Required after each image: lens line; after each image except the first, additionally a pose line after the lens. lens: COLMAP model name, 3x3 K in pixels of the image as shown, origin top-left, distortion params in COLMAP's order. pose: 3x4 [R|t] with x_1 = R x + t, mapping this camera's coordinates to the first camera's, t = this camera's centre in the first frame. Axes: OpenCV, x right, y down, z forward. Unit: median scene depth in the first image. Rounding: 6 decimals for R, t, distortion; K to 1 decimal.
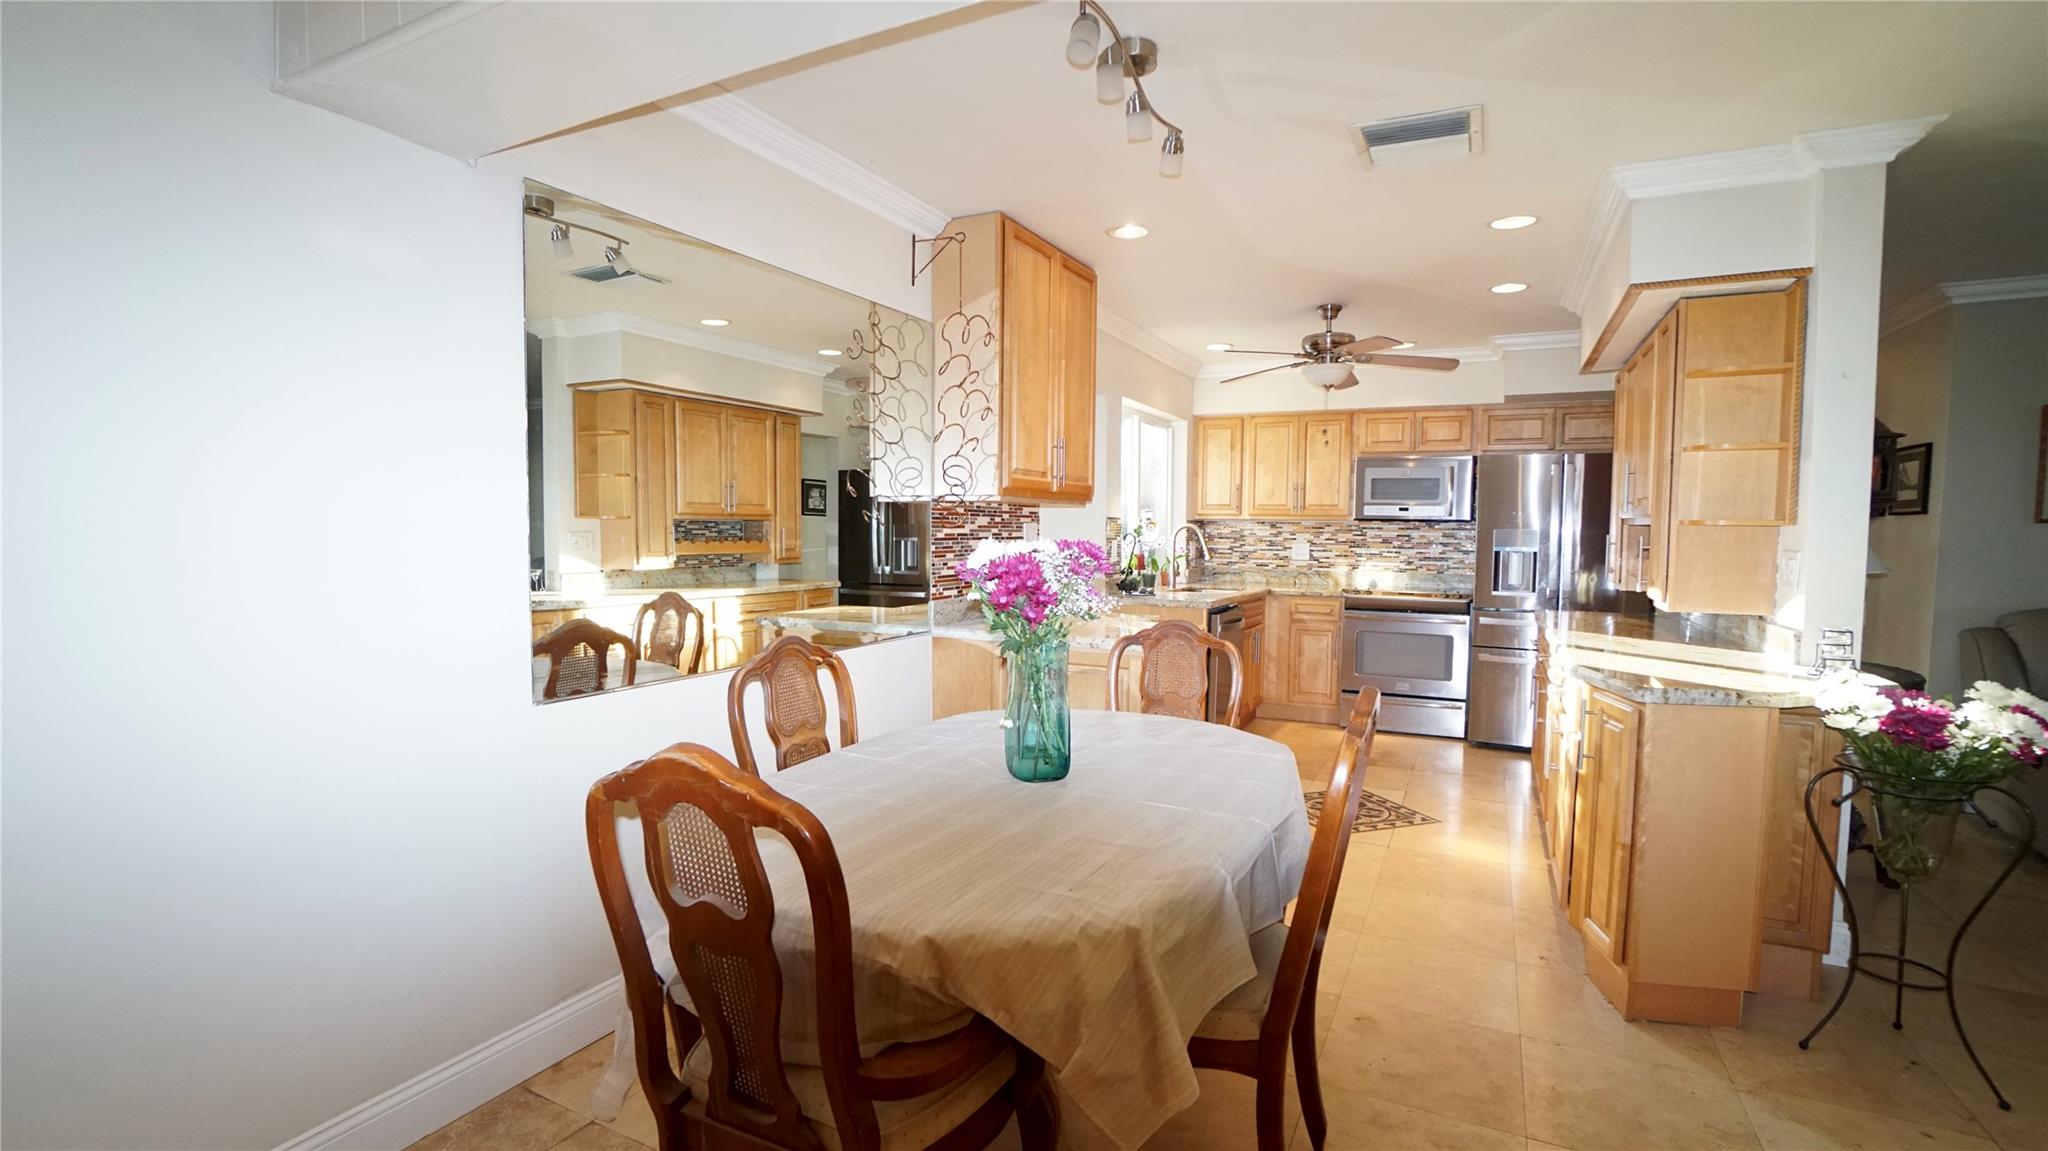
lens RADIAL K [[892.4, 0, 1042.6], [0, 892.4, 571.2], [0, 0, 1]] dist [-0.004054, -0.000106]
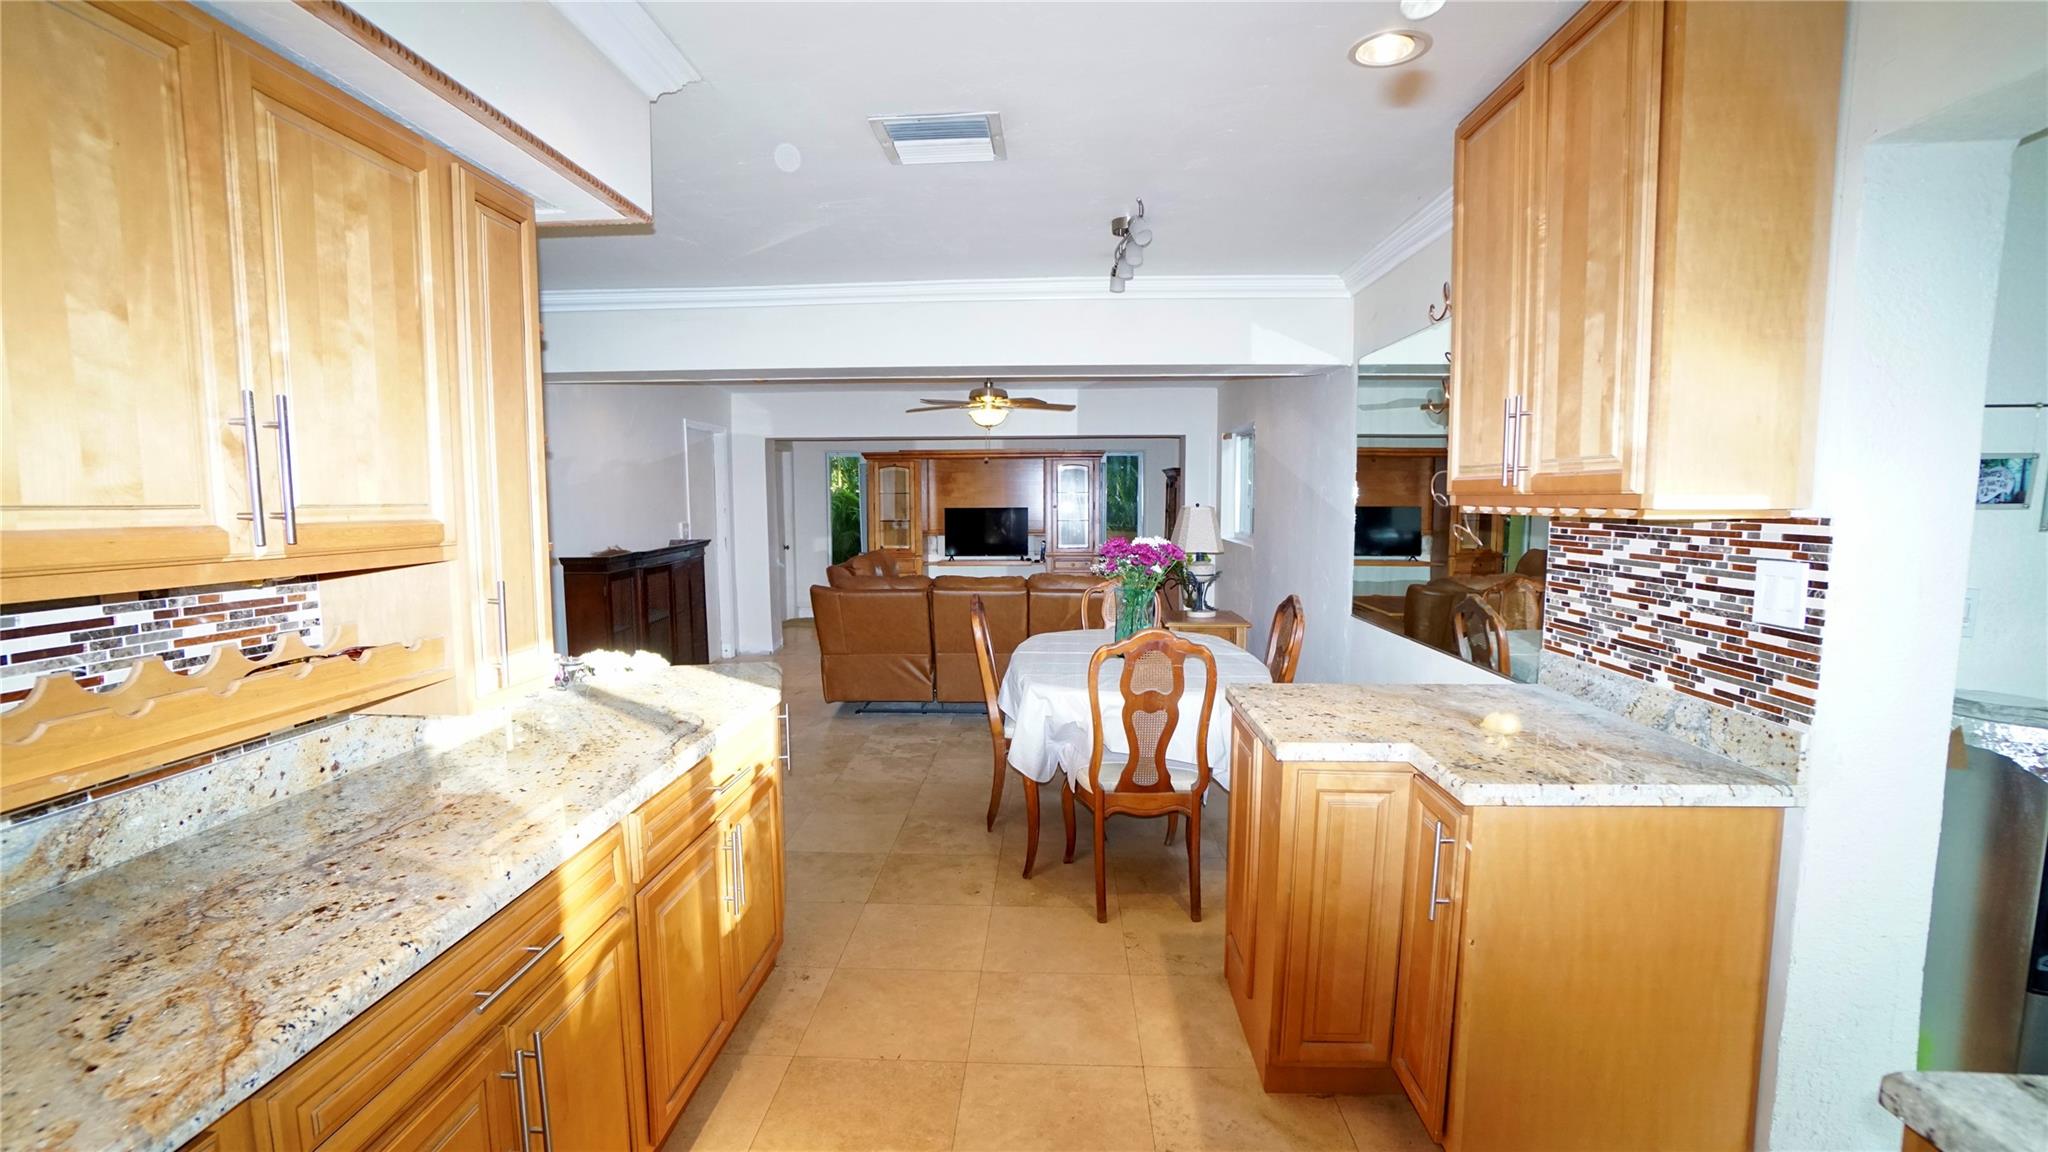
lens RADIAL K [[892.4, 0, 1027.1], [0, 892.4, 579.2], [0, 0, 1]] dist [-0.004054, -0.000106]
pose [[-0.915565, 0.029168, -0.401112, 0.520489], [-0.027811, 0.990387, 0.135499, -0.103598], [0.401208, 0.135213, -0.905952, 1.392498]]
